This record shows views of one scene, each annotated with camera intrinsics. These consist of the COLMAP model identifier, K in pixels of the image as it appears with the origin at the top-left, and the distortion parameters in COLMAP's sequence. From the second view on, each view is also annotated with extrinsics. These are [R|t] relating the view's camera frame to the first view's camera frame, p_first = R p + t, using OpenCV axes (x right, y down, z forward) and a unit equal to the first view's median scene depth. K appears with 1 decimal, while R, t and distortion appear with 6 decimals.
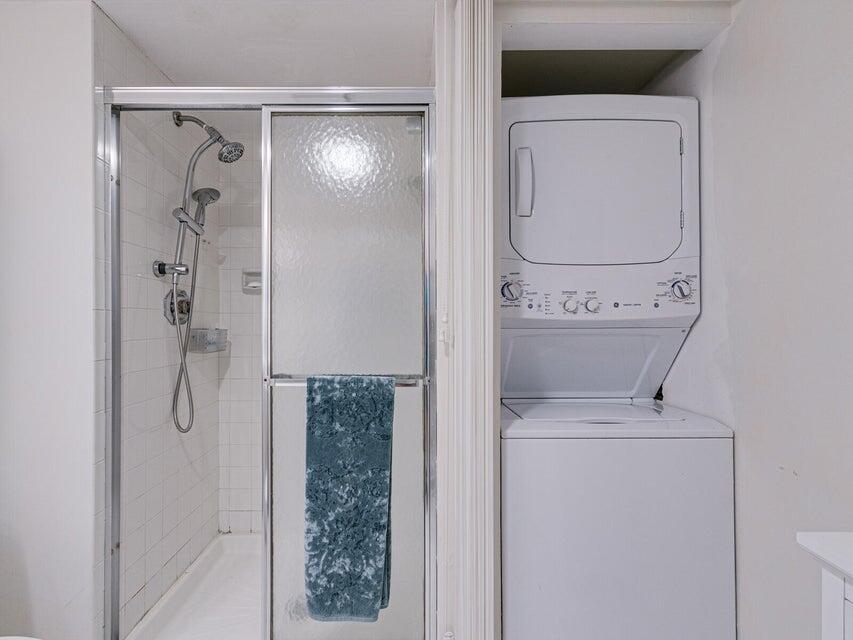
lens RADIAL K [[428.2, 0, 408.9], [0, 428.2, 322.5], [0, 0, 1]] dist [-0.000077, 0.001909]
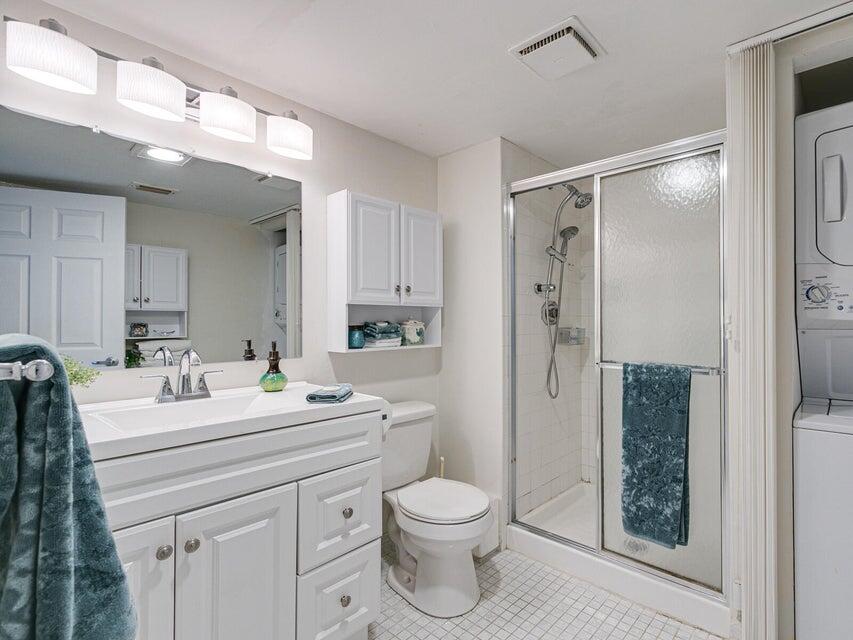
lens RADIAL K [[428.2, 0, 426.3], [0, 428.2, 320.5], [0, 0, 1]] dist [-0.000077, 0.001909]
pose [[0.673964, -0.006869, -0.738733, 0.370616], [0.003427, 0.999975, -0.006172, -0.004414], [0.738757, 0.001629, 0.673970, -0.431071]]
